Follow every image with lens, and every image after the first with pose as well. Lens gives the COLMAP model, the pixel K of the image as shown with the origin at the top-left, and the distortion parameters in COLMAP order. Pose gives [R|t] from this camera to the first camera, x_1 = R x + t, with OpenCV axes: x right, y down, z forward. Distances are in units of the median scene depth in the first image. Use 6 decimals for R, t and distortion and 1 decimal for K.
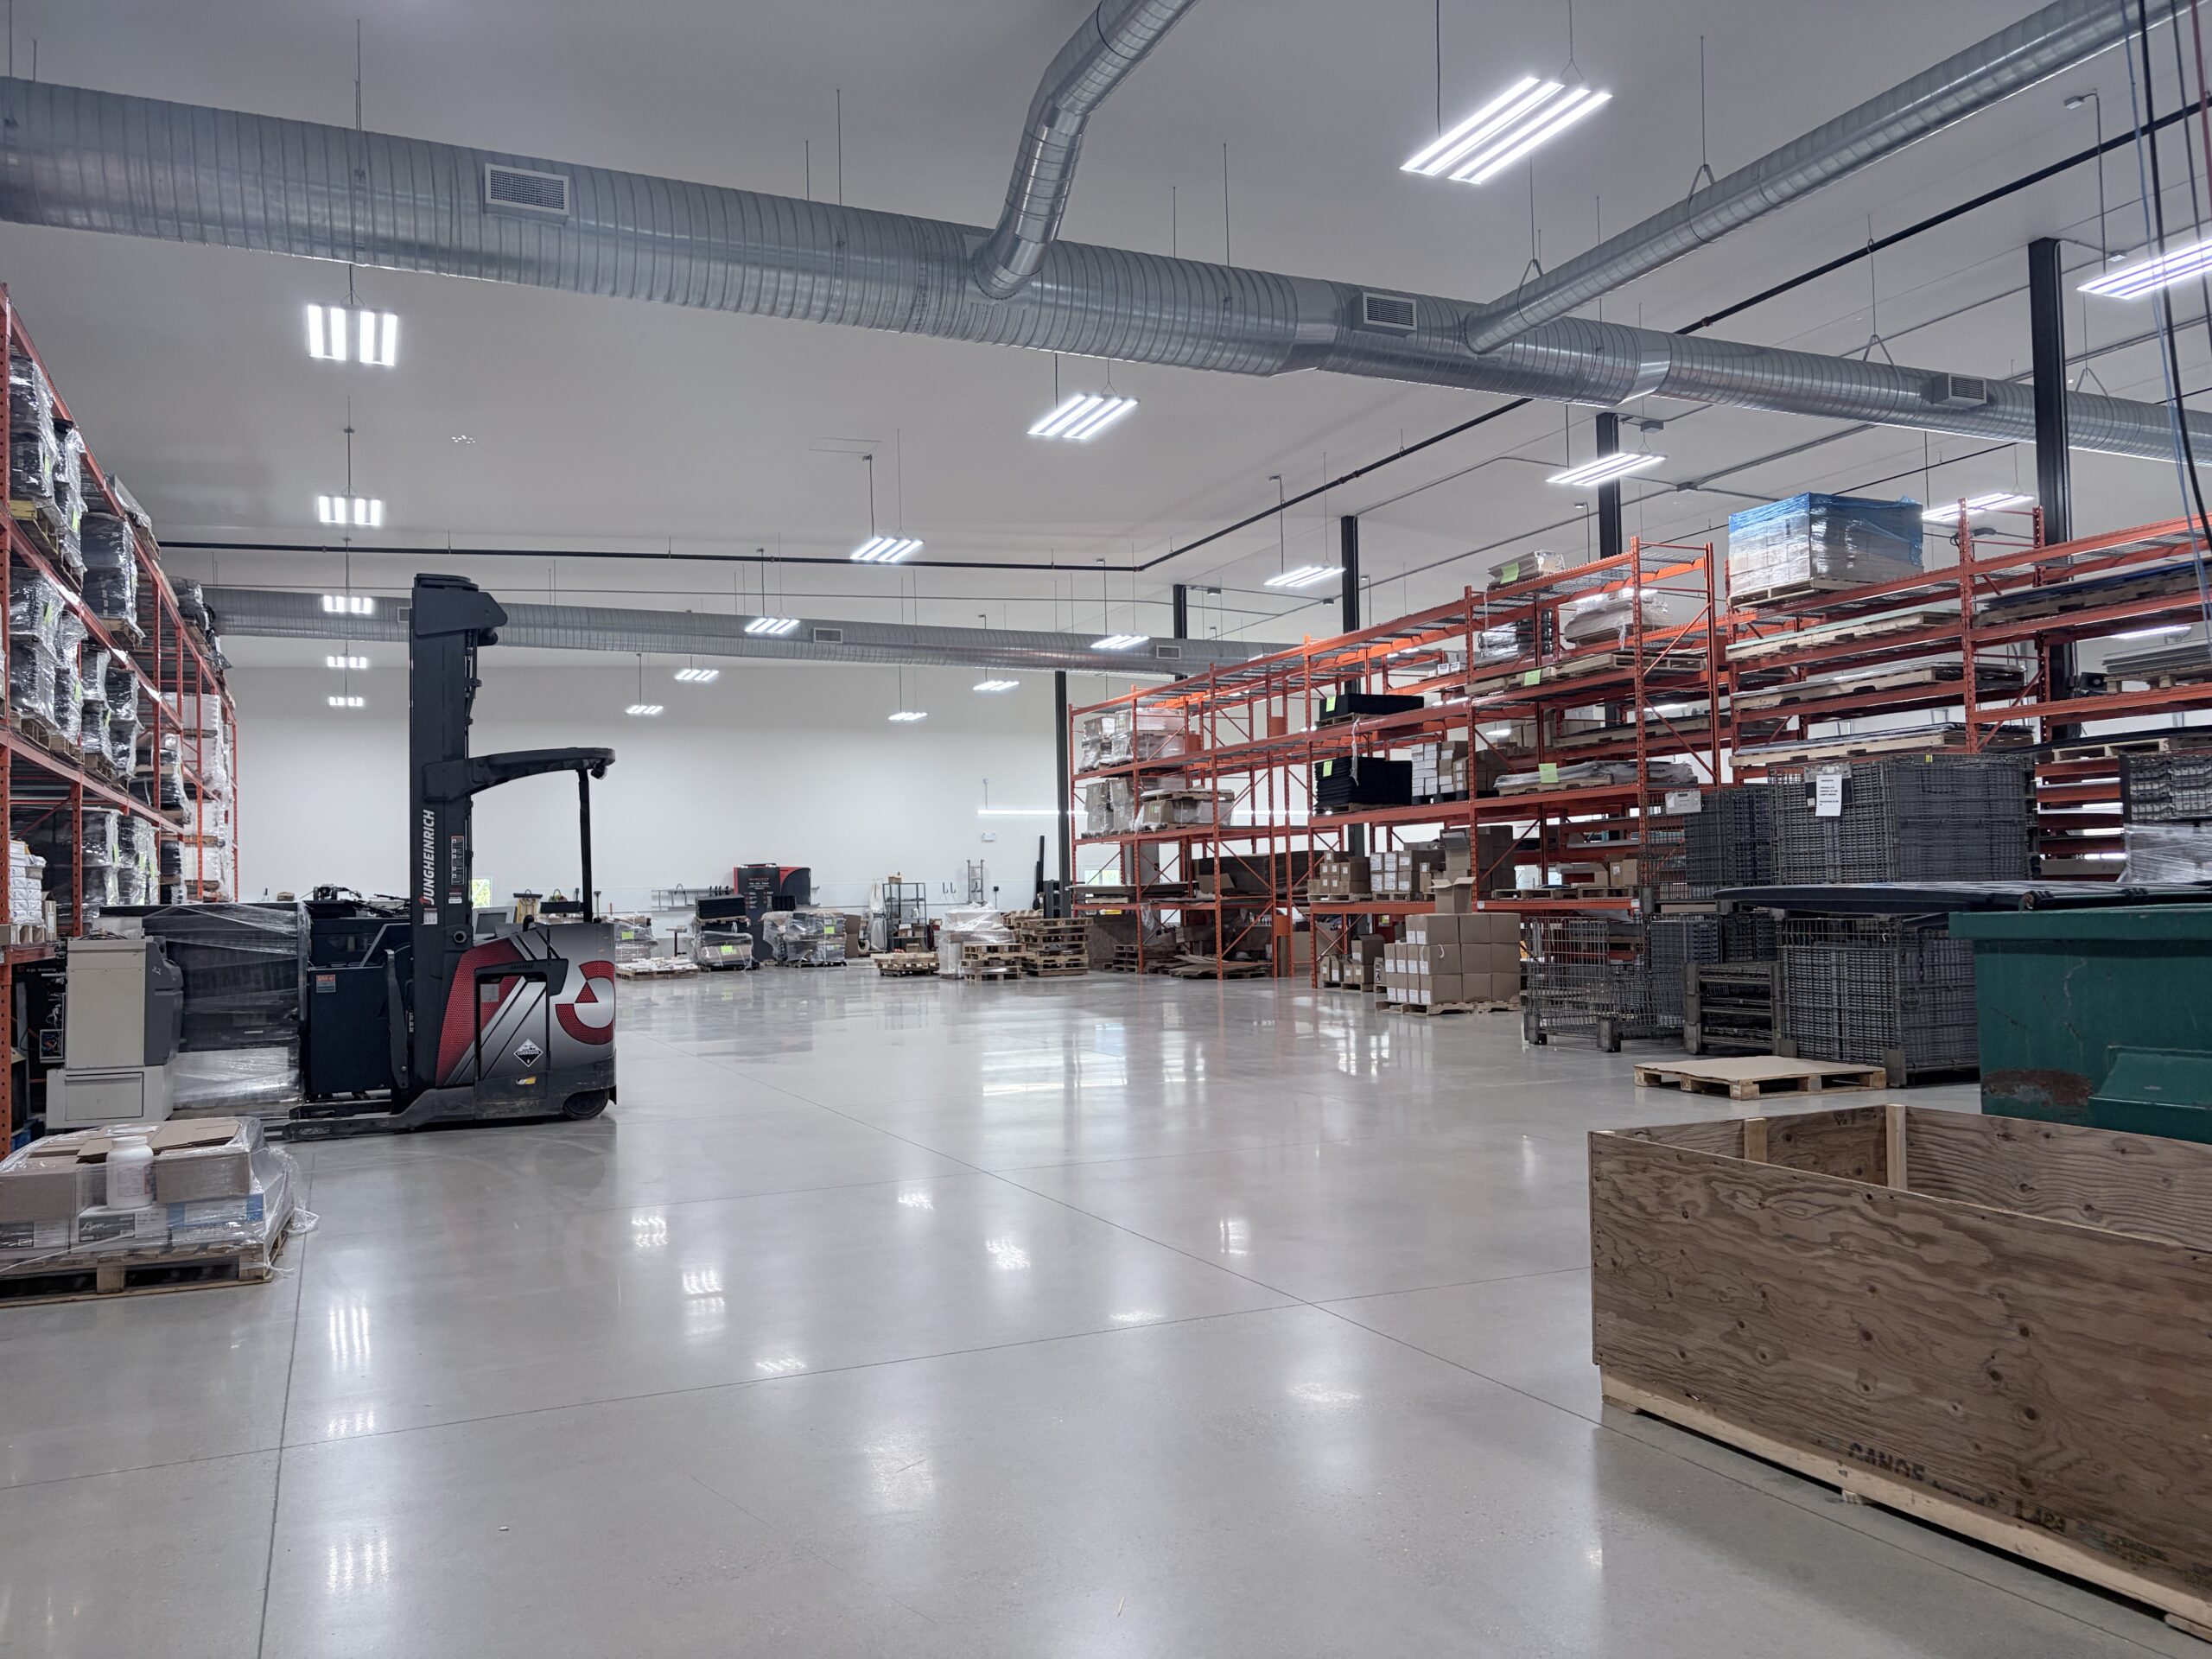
lens RADIAL K [[1703.1, 0, 1108.0], [0, 1703.1, 829.5], [0, 0, 1]] dist [0.005107, 0.000355]
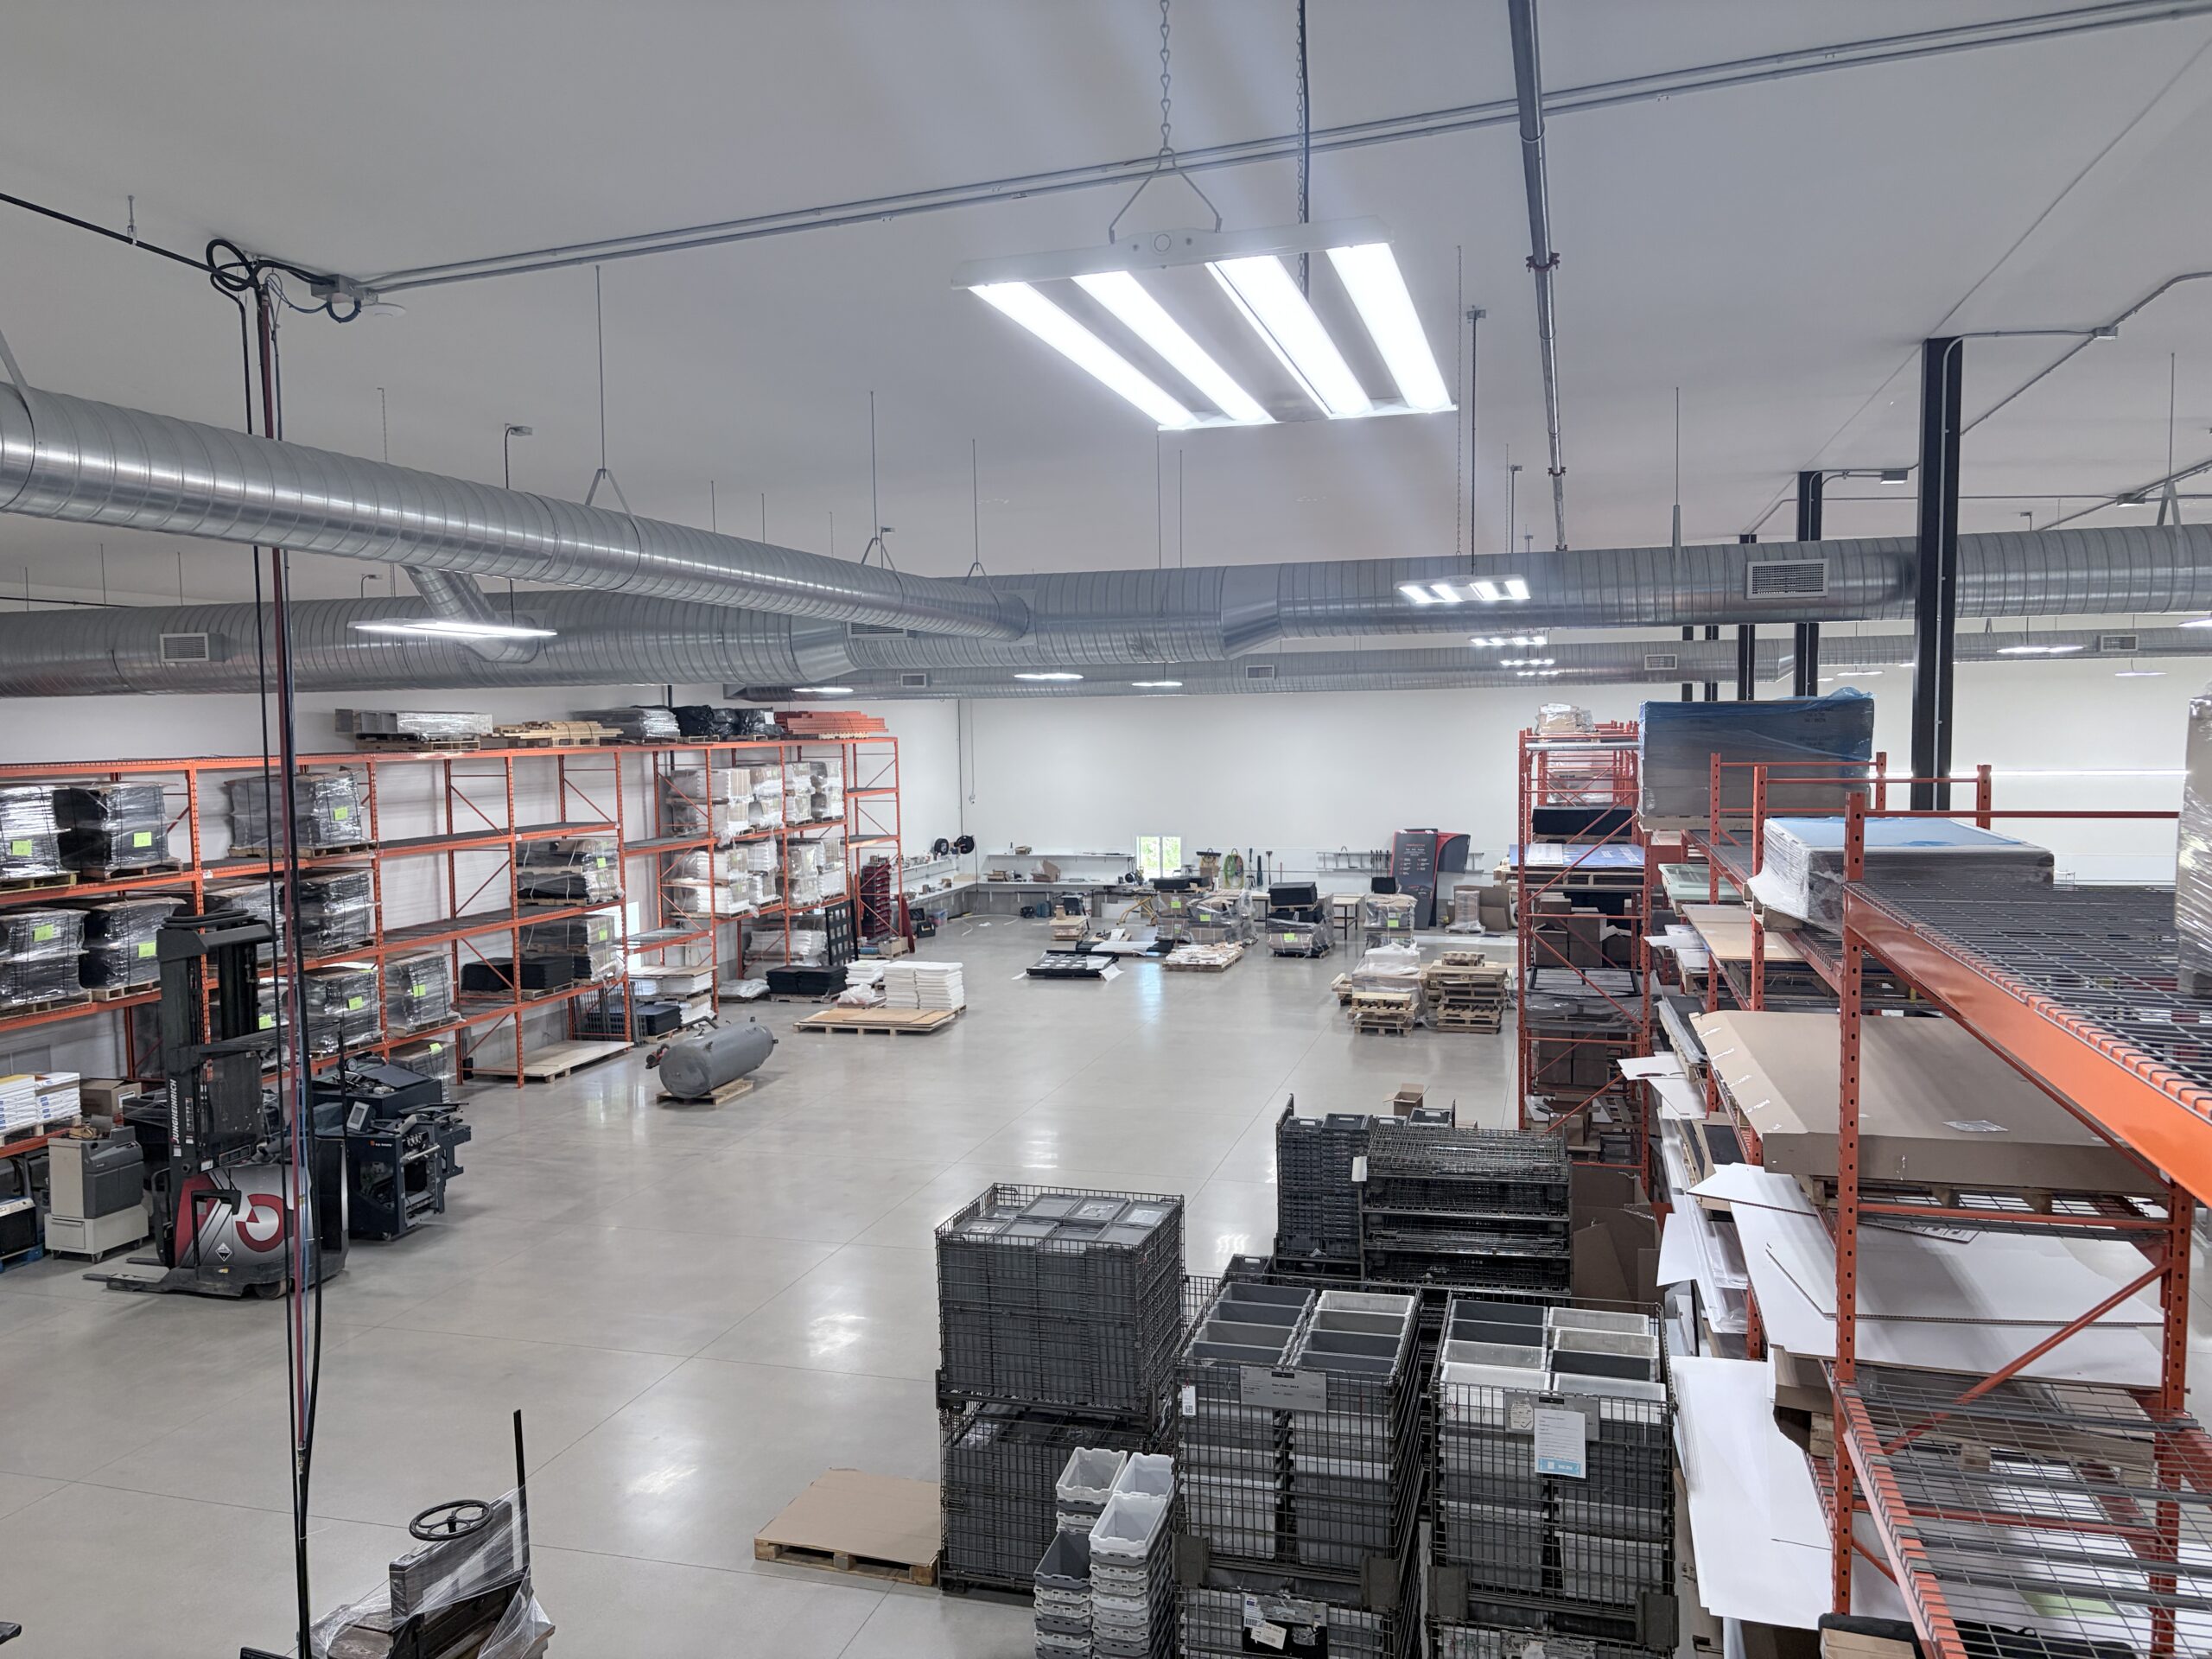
lens RADIAL K [[1703.1, 0, 1109.0], [0, 1703.1, 831.6], [0, 0, 1]] dist [0.005107, 0.000355]
pose [[0.774597, 0.053617, -0.630178, 0.352306], [0.021154, 0.993646, 0.110543, -0.114020], [0.632101, -0.098957, 0.768541, 0.123025]]
